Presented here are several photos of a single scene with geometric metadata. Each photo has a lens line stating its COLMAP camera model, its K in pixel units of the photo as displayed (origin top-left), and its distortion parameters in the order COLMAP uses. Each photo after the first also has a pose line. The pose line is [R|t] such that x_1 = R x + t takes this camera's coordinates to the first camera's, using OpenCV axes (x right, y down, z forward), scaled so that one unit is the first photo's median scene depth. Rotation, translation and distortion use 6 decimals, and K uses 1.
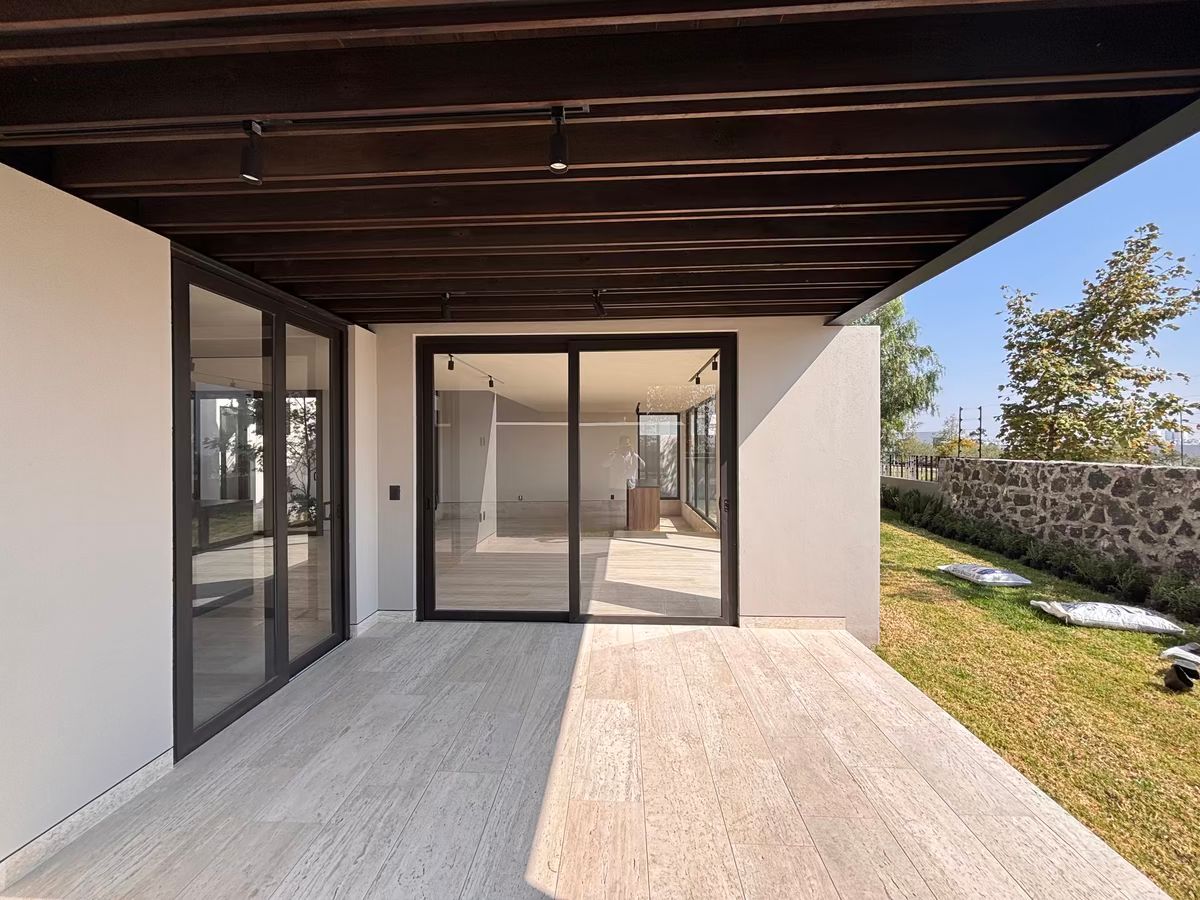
lens RADIAL K [[487.2, 0, 596.7], [0, 487.2, 448.7], [0, 0, 1]] dist [-0.000677, -0.000882]
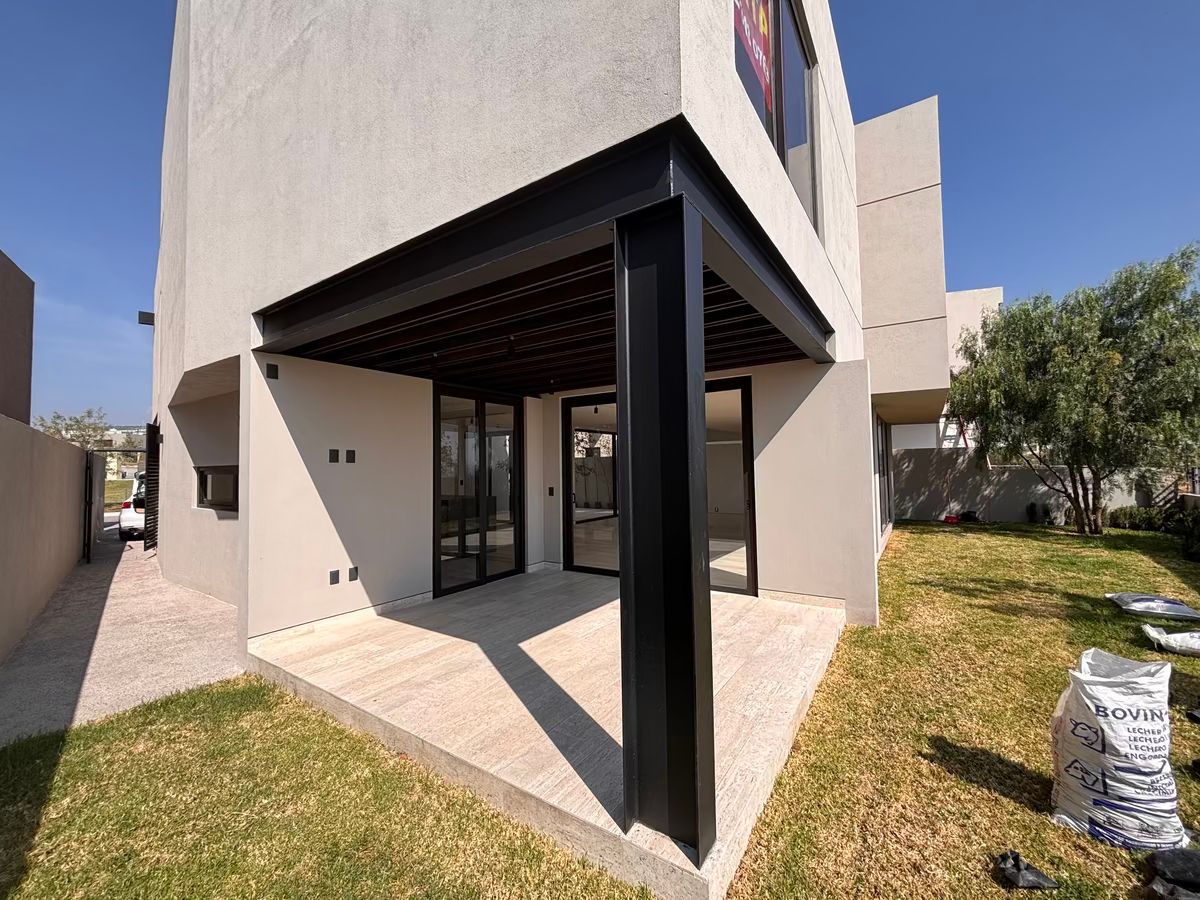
lens RADIAL K [[487.2, 0, 601.6], [0, 487.2, 448.7], [0, 0, 1]] dist [-0.000677, -0.000882]
pose [[0.859103, -0.028080, -0.511032, 0.702367], [0.009476, 0.999195, -0.038973, 0.012192], [0.511715, 0.028639, 0.858678, -0.420082]]
